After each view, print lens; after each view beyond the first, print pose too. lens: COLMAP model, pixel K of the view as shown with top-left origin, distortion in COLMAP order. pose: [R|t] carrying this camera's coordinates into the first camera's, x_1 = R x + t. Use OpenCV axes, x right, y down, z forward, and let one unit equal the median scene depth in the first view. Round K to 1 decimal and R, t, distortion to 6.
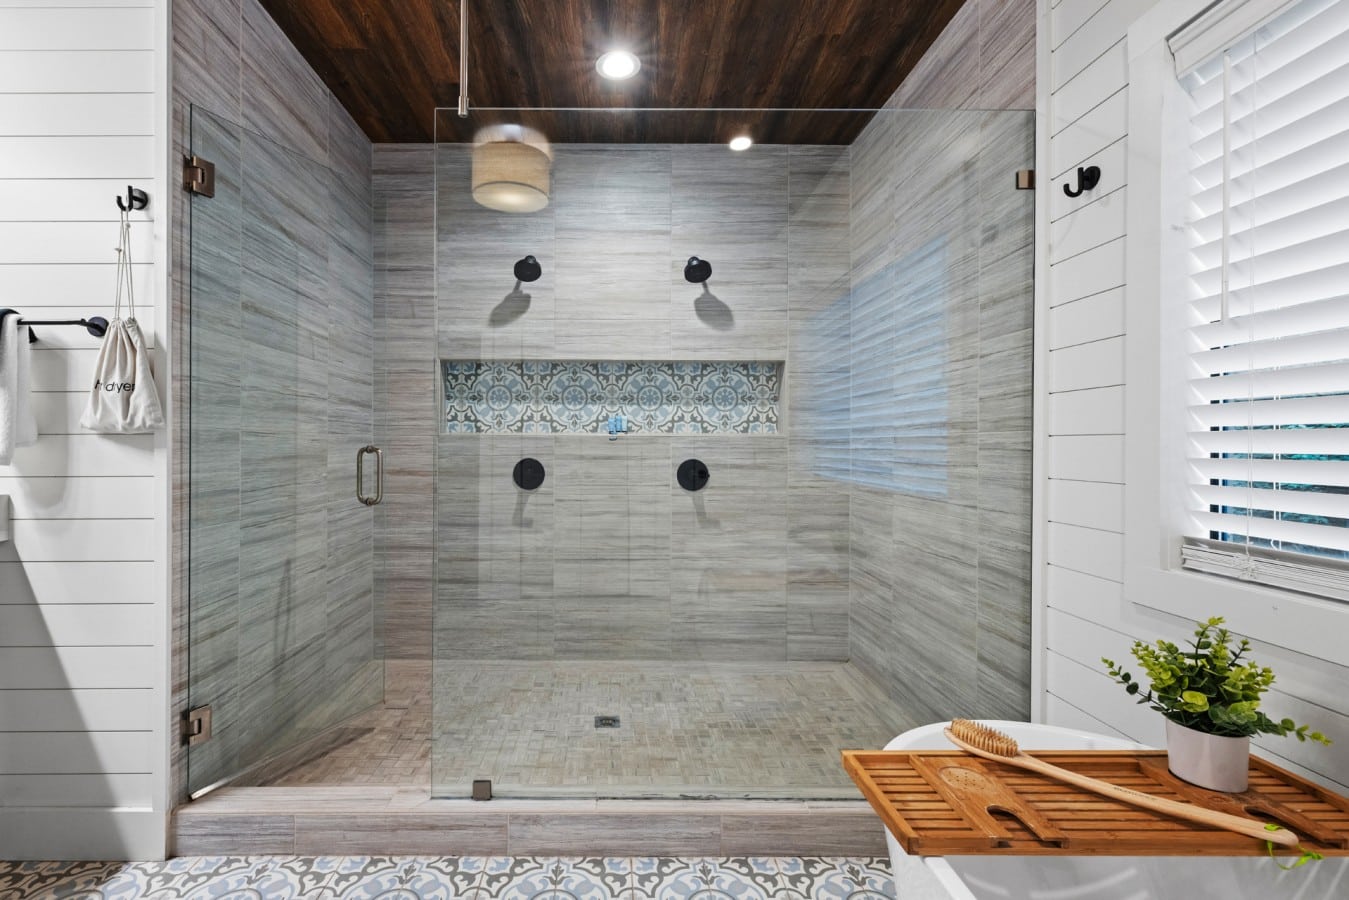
lens RADIAL K [[594.1, 0, 611.7], [0, 594.1, 446.9], [0, 0, 1]] dist [0.000580, 0.001250]
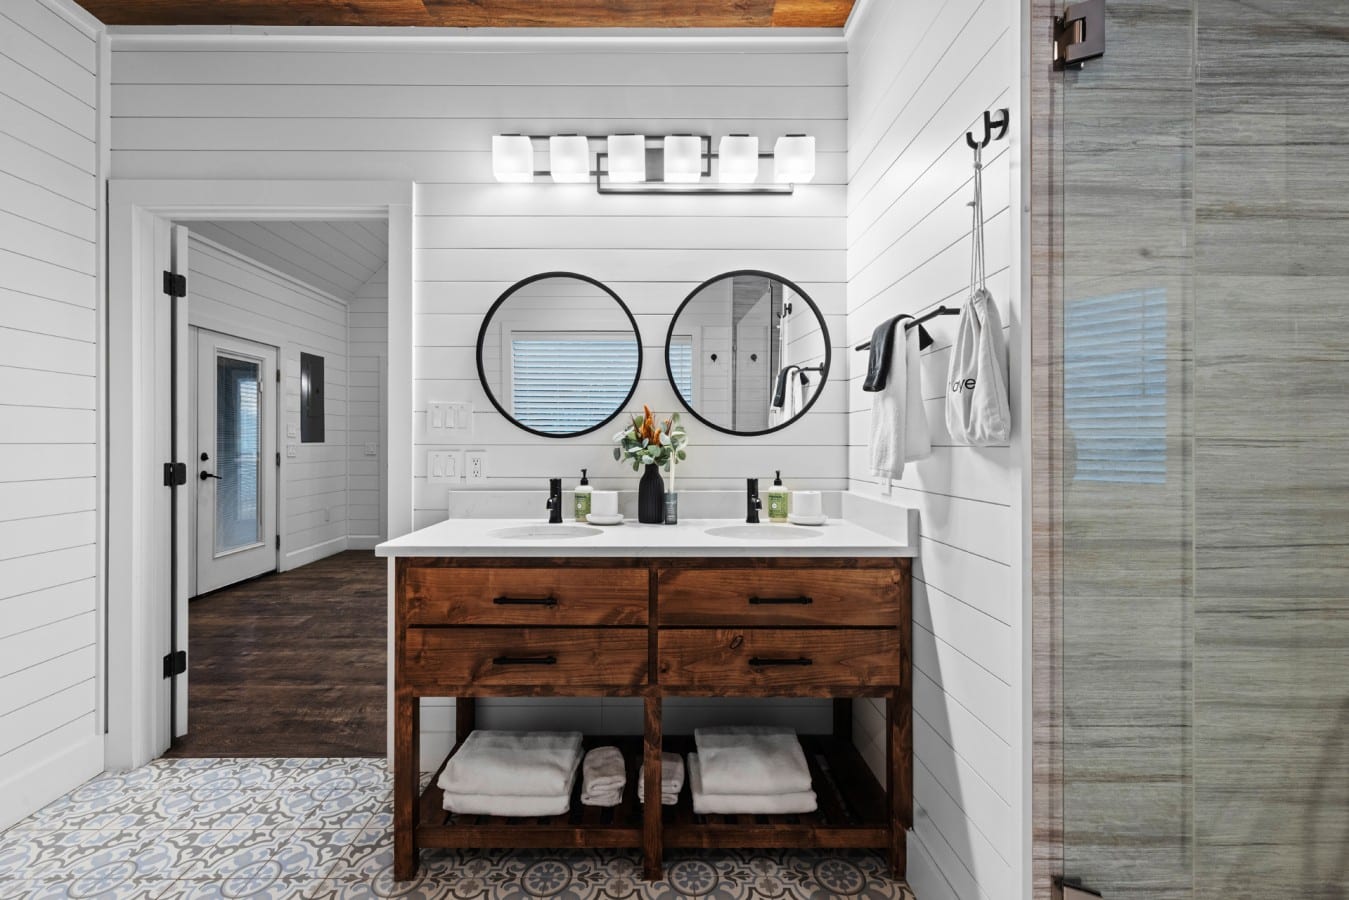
lens RADIAL K [[569.7, 0, 659.5], [0, 569.7, 438.3], [0, 0, 1]] dist [0.001606, 0.000271]
pose [[0.007616, -0.007186, -0.999945, -0.072057], [-0.003098, 0.999969, -0.007210, -0.017482], [0.999966, 0.003153, 0.007594, 0.399900]]
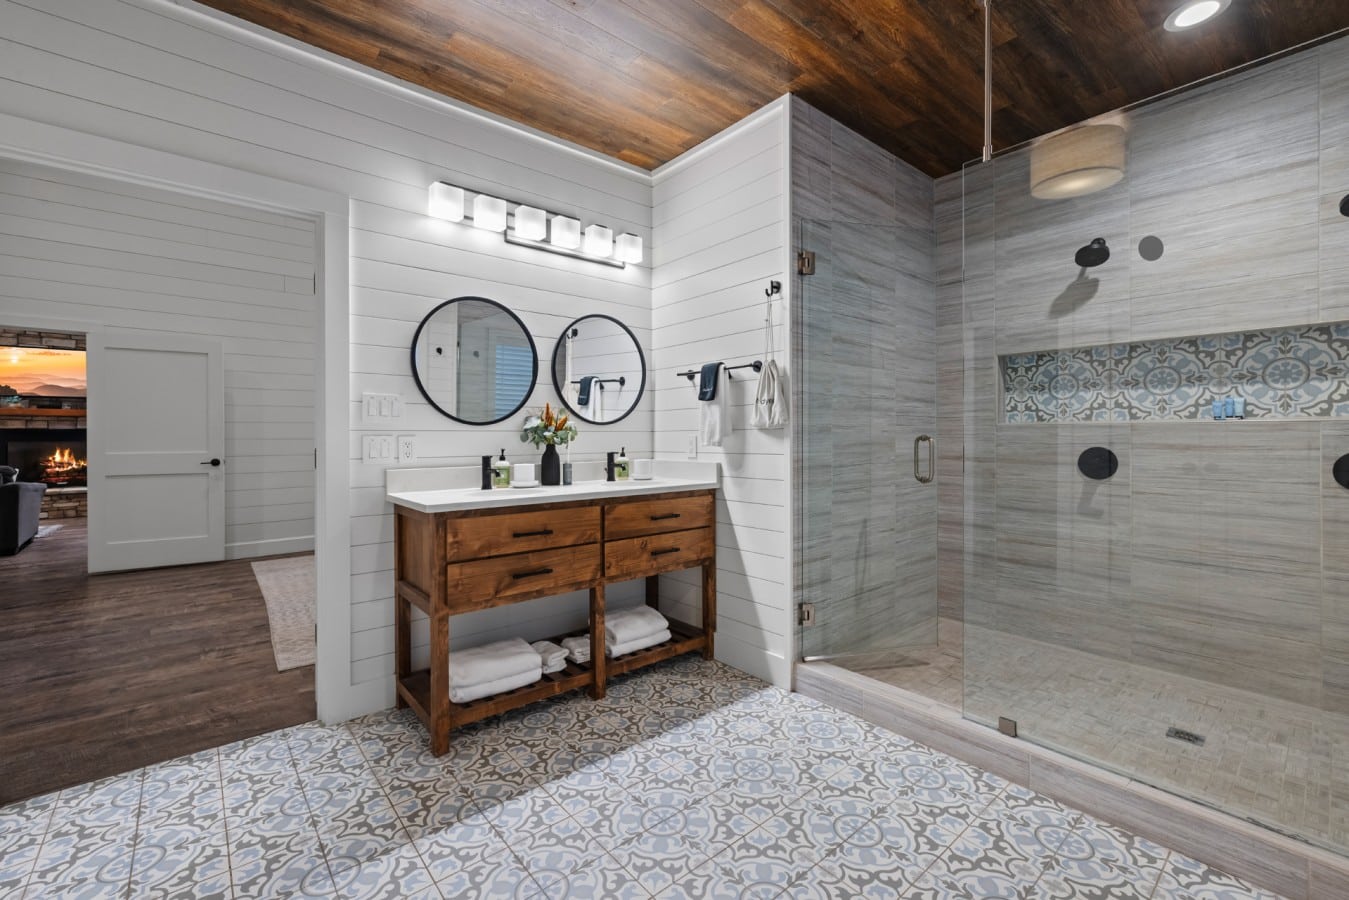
lens RADIAL K [[569.7, 0, 668.4], [0, 569.7, 436.2], [0, 0, 1]] dist [0.001606, 0.000271]
pose [[0.643985, -0.003604, -0.765029, 0.154657], [0.003555, 0.999992, -0.001719, 0.000631], [0.765030, -0.001613, 0.643993, -0.173266]]
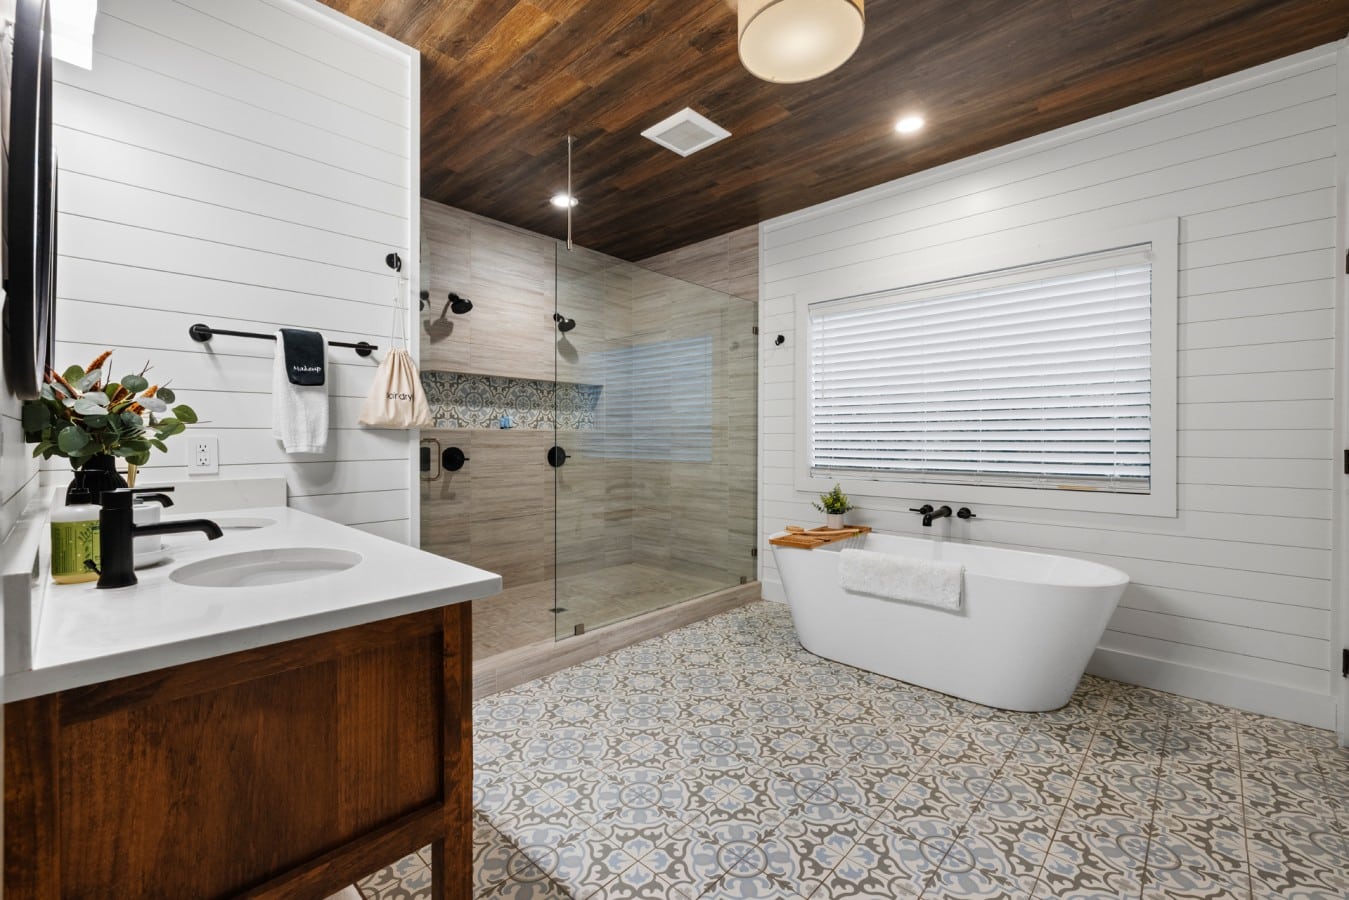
lens RADIAL K [[569.7, 0, 668.8], [0, 569.7, 444.7], [0, 0, 1]] dist [0.001606, 0.000271]
pose [[0.689304, -0.009976, 0.724403, -0.913455], [0.002413, 0.999931, 0.011474, 0.000730], [-0.724468, -0.006162, 0.689281, -0.270899]]
